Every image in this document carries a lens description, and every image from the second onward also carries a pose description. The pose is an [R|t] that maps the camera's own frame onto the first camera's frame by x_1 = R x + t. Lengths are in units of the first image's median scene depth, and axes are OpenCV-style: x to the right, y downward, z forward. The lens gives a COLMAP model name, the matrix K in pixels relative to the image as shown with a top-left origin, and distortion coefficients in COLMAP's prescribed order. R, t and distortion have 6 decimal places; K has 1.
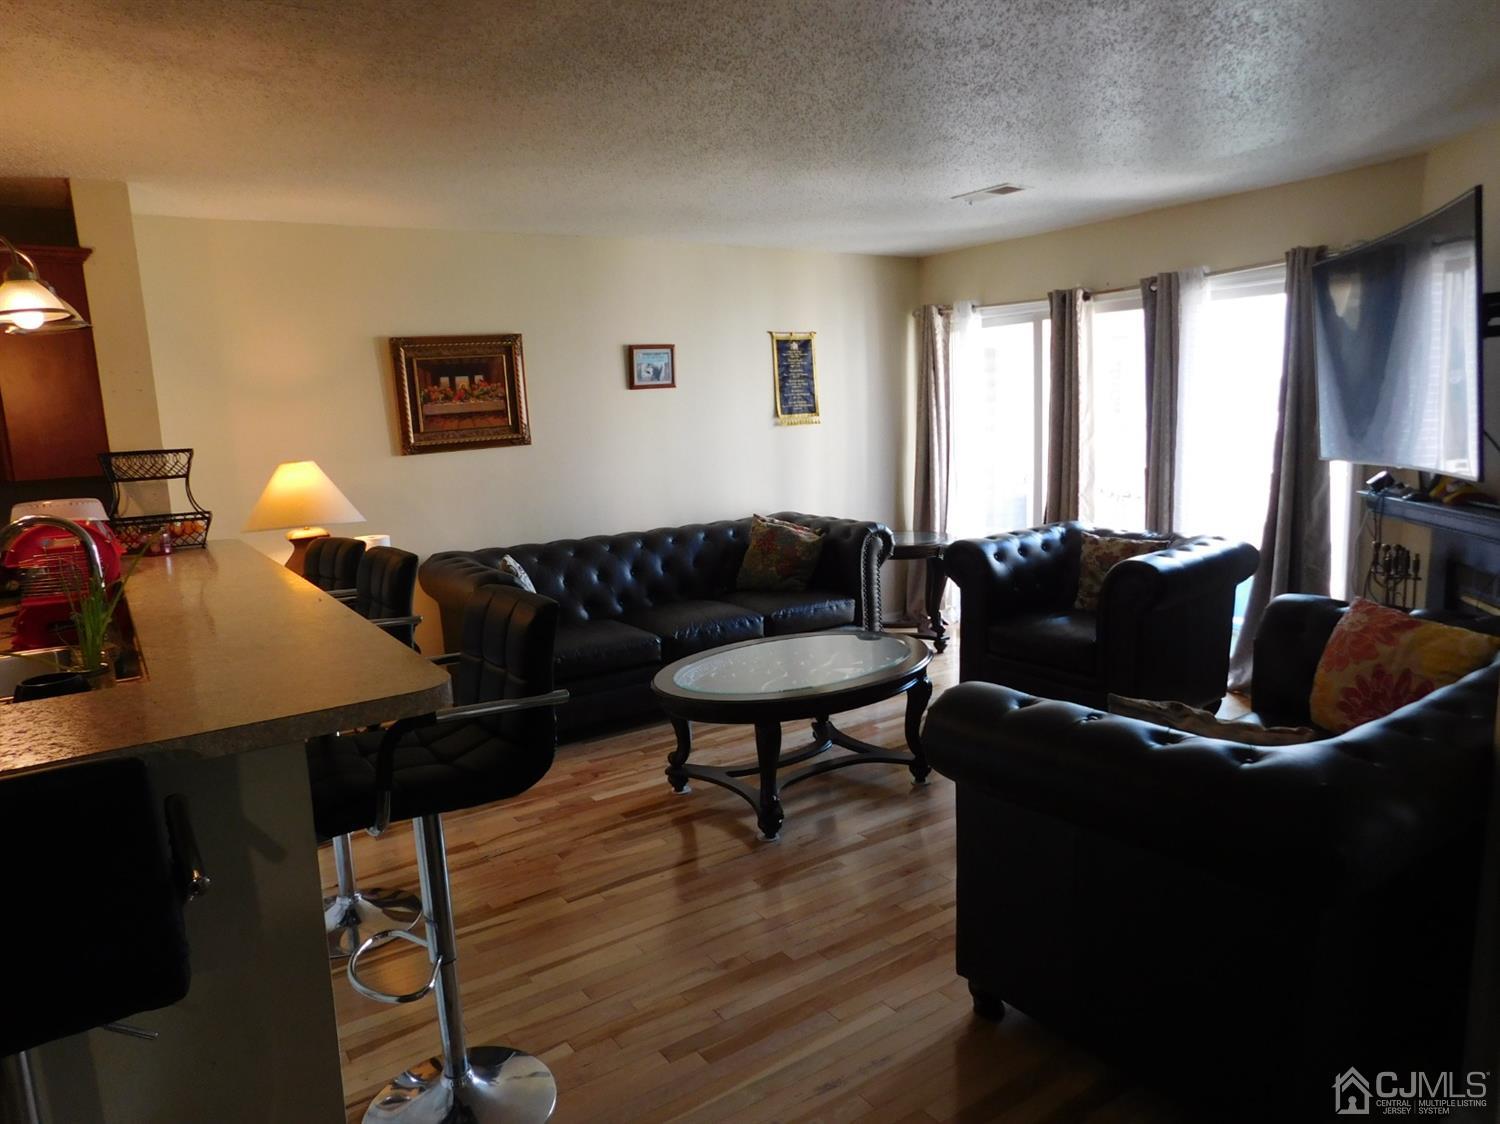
lens RADIAL K [[989.6, 0, 752.6], [0, 989.6, 561.0], [0, 0, 1]] dist [-0.078133, 0.065427]
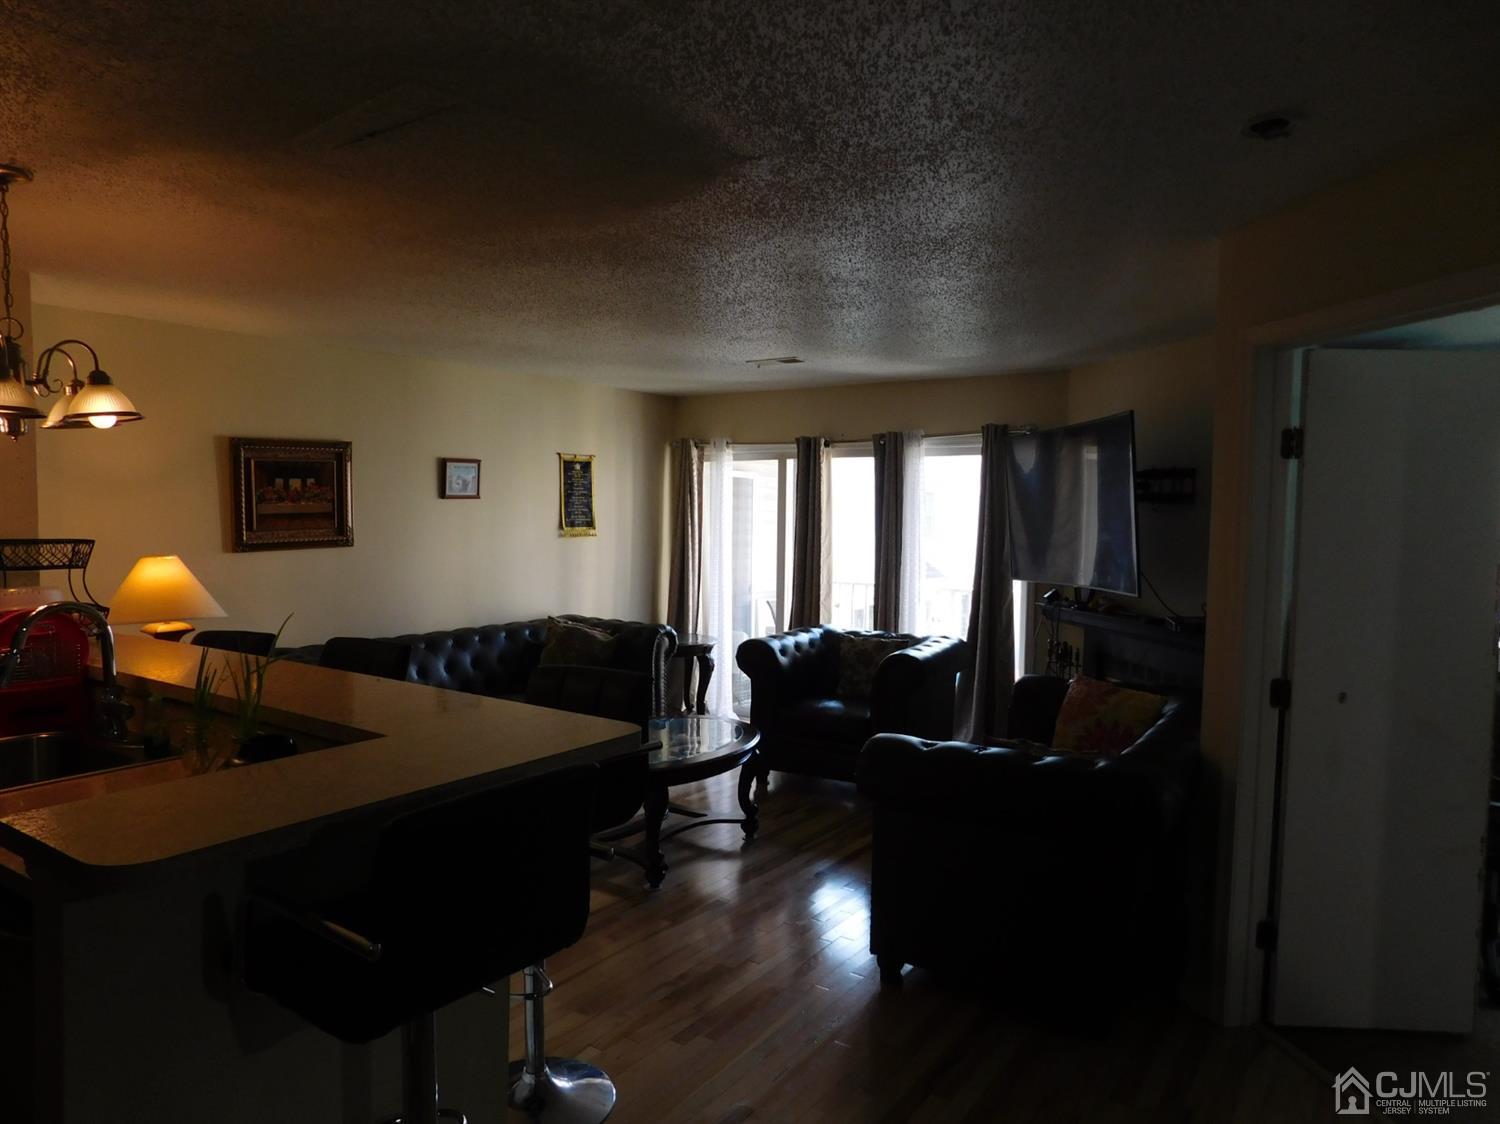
lens RADIAL K [[989.6, 0, 752.6], [0, 989.6, 561.0], [0, 0, 1]] dist [-0.078133, 0.065427]
pose [[0.929348, 0.032332, 0.367787, -0.216287], [0.007931, 0.994180, -0.107439, 0.012564], [-0.369120, 0.102766, 0.923683, -0.117202]]
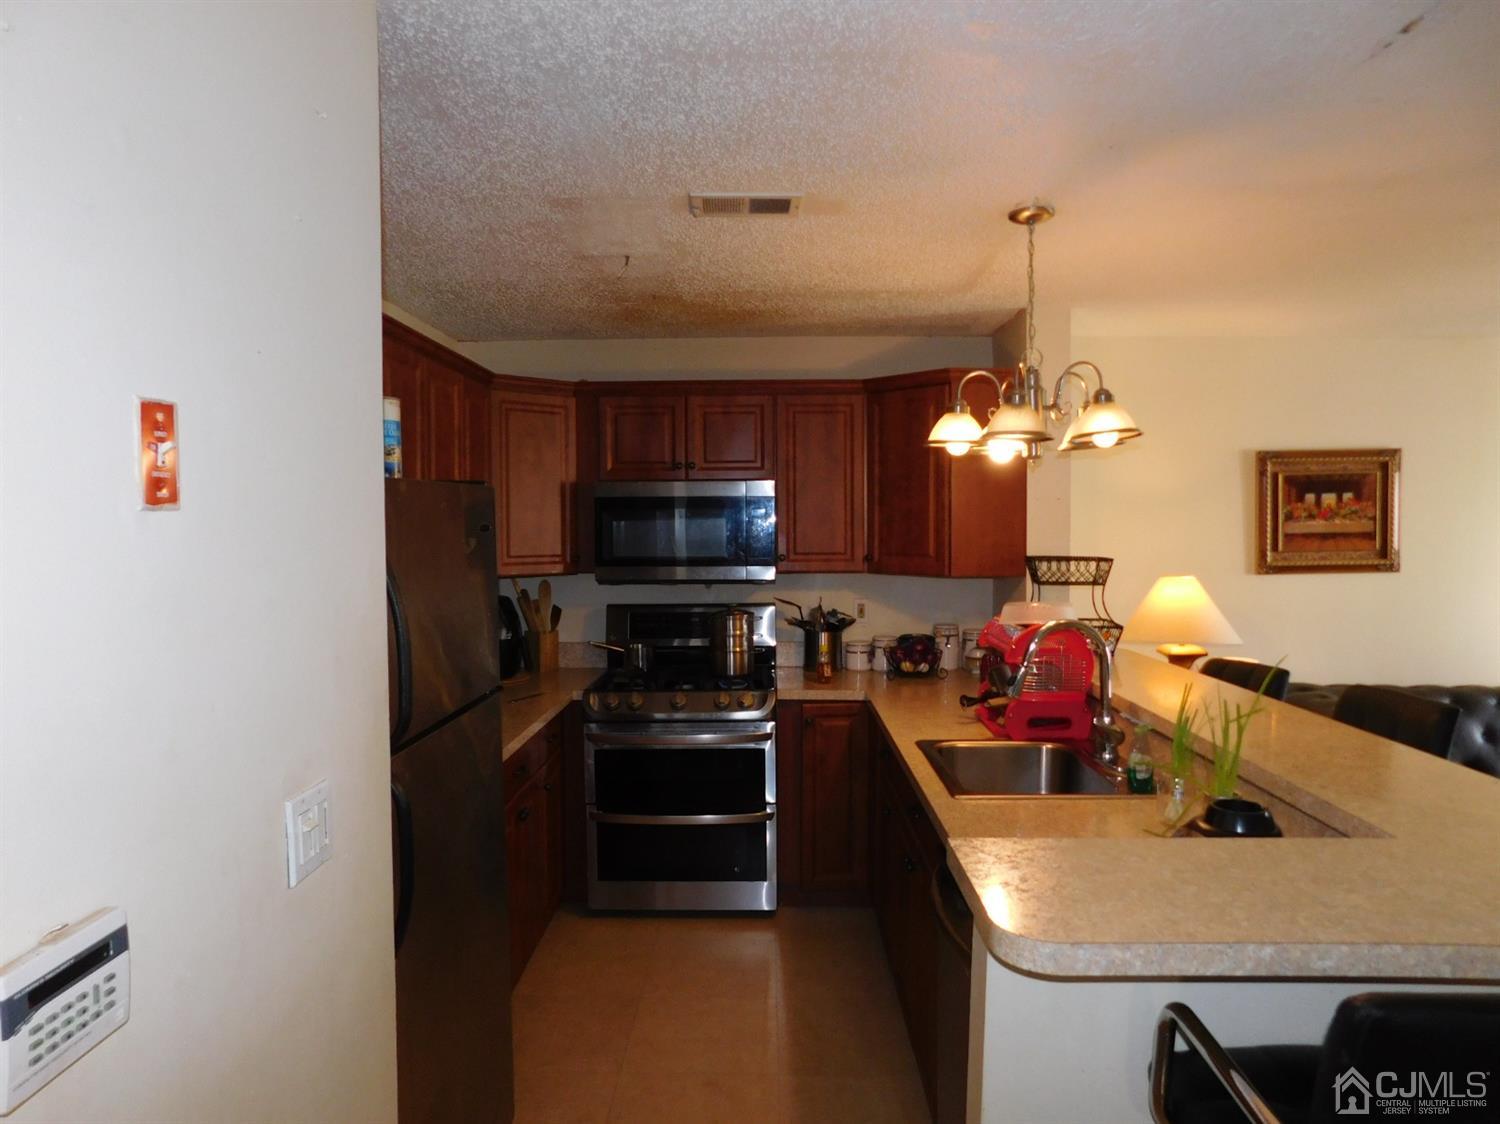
lens RADIAL K [[989.6, 0, 752.6], [0, 989.6, 561.0], [0, 0, 1]] dist [-0.078133, 0.065427]
pose [[0.814205, 0.065702, -0.576849, -0.200744], [-0.124885, 0.990137, -0.063497, 0.000110], [0.566987, 0.123739, 0.814379, -0.041303]]
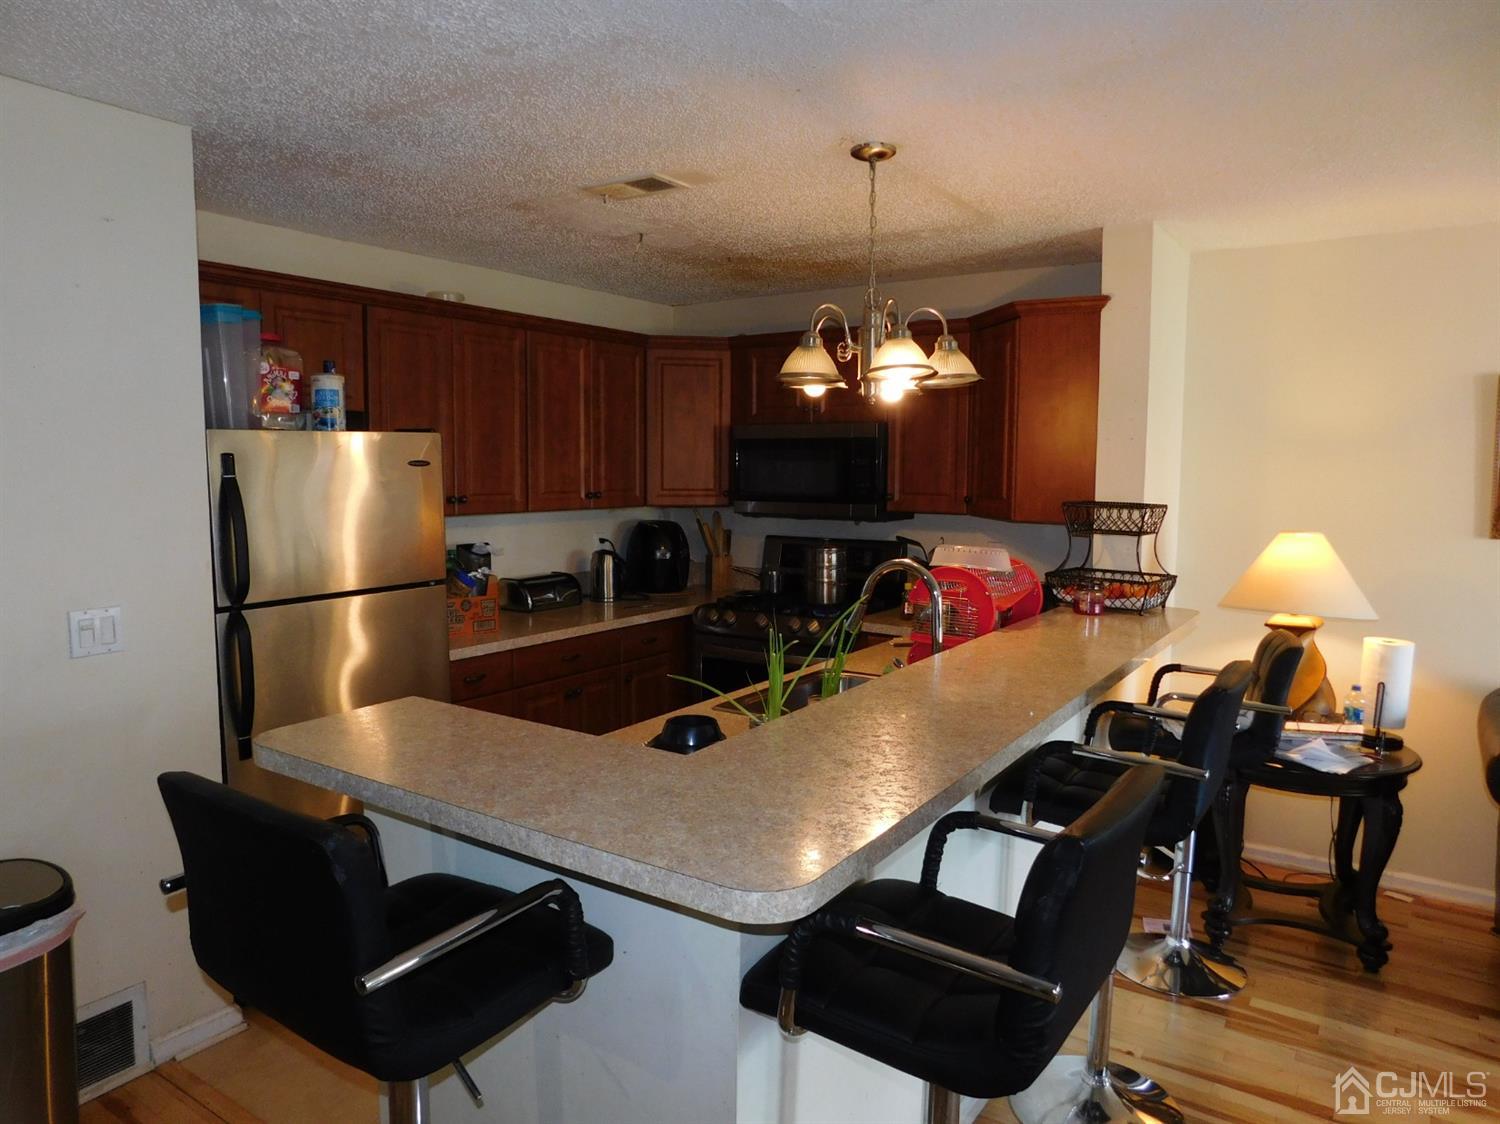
lens RADIAL K [[1003.7, 0, 750.0], [0, 1003.7, 562.0], [0, 0, 1]] dist [-0.024299, -0.000695]
pose [[0.356479, 0.138754, -0.923942, 0.111193], [-0.172044, 0.981749, 0.081057, -0.052768], [0.918326, 0.130064, 0.373845, 0.217693]]
